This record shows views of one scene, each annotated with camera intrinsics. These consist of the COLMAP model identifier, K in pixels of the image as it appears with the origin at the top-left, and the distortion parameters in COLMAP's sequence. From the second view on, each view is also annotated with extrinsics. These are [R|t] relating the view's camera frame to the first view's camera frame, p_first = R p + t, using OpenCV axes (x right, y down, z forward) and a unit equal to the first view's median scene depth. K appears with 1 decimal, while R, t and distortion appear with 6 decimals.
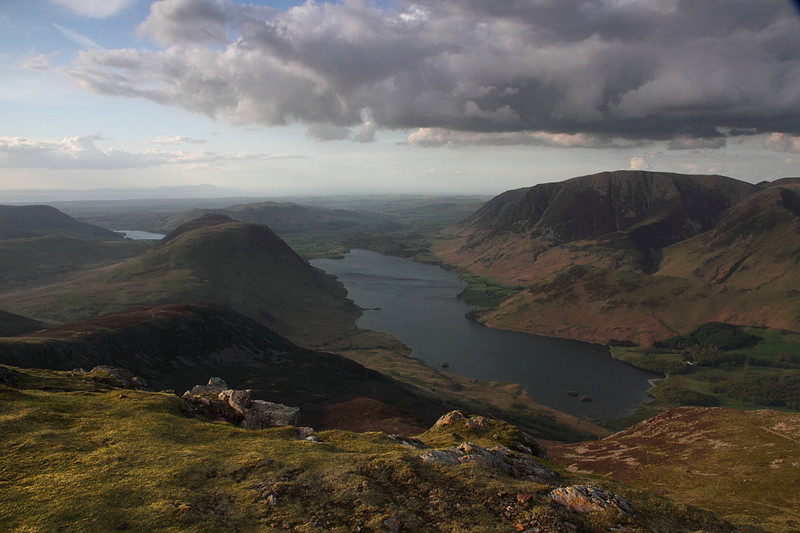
lens RADIAL K [[568.8, 0, 402.3], [0, 568.8, 269.0], [0, 0, 1]] dist [-0.111022, 0.098988]
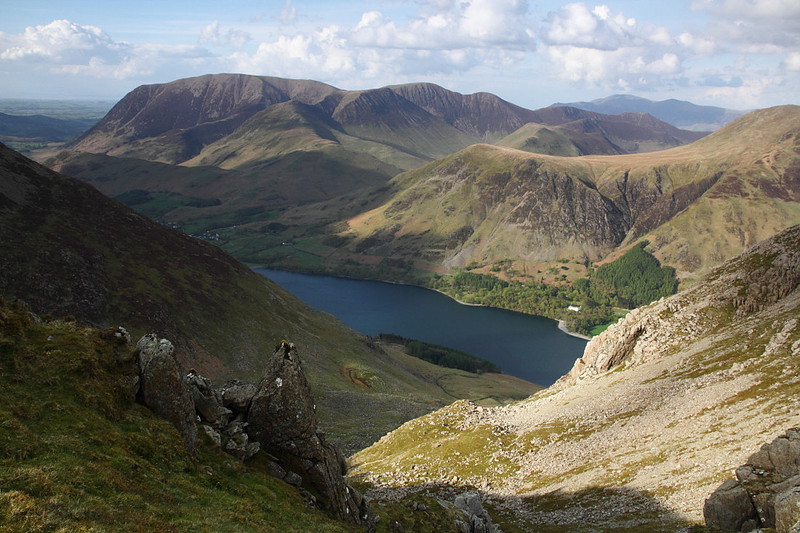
lens RADIAL K [[666.0, 0, 400.0], [0, 666.0, 266.5], [0, 0, 1]] dist [-0.005997, 0.005889]
pose [[0.956989, -0.044020, 0.286765, 0.356741], [0.014349, 0.994394, 0.104759, 0.060809], [-0.289769, -0.096138, 0.952256, -0.334504]]
